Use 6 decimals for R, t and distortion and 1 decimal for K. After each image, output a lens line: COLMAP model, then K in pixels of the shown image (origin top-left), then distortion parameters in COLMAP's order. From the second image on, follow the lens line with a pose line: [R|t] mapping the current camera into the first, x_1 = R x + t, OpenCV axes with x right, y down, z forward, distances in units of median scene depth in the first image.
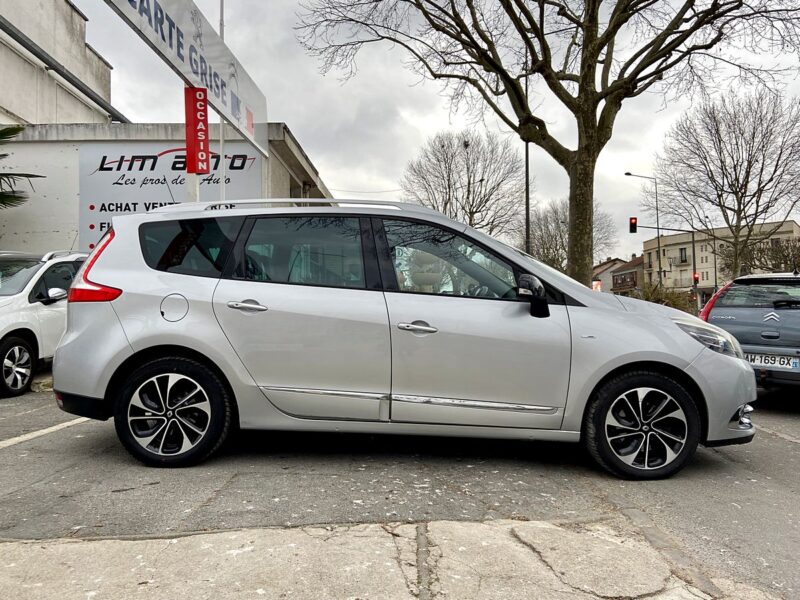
lens RADIAL K [[605.3, 0, 404.6], [0, 605.3, 294.1], [0, 0, 1]] dist [0.088680, -0.100059]
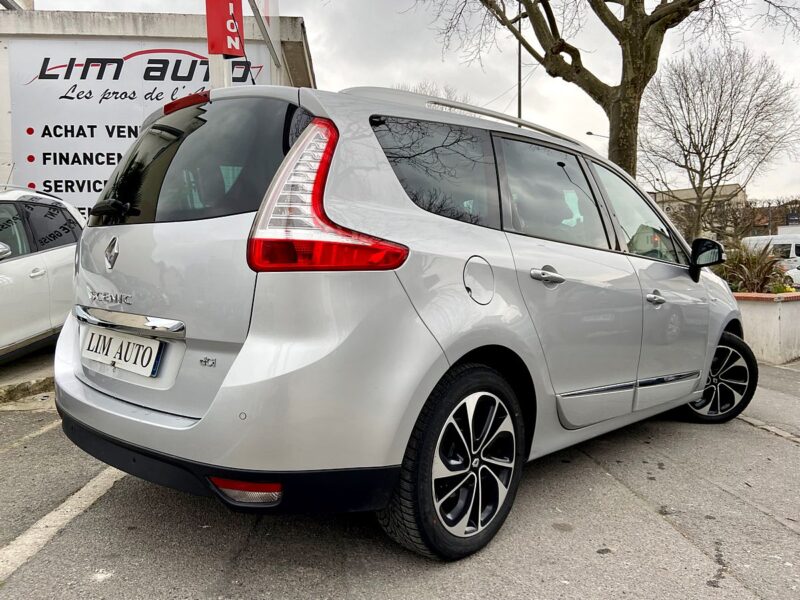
lens RADIAL K [[605.3, 0, 408.7], [0, 605.3, 298.4], [0, 0, 1]] dist [0.088680, -0.100059]
pose [[0.994644, -0.006629, 0.103147, -0.144731], [-0.000400, 0.997687, 0.067978, 0.004552], [-0.103359, -0.067655, 0.992340, 0.227991]]
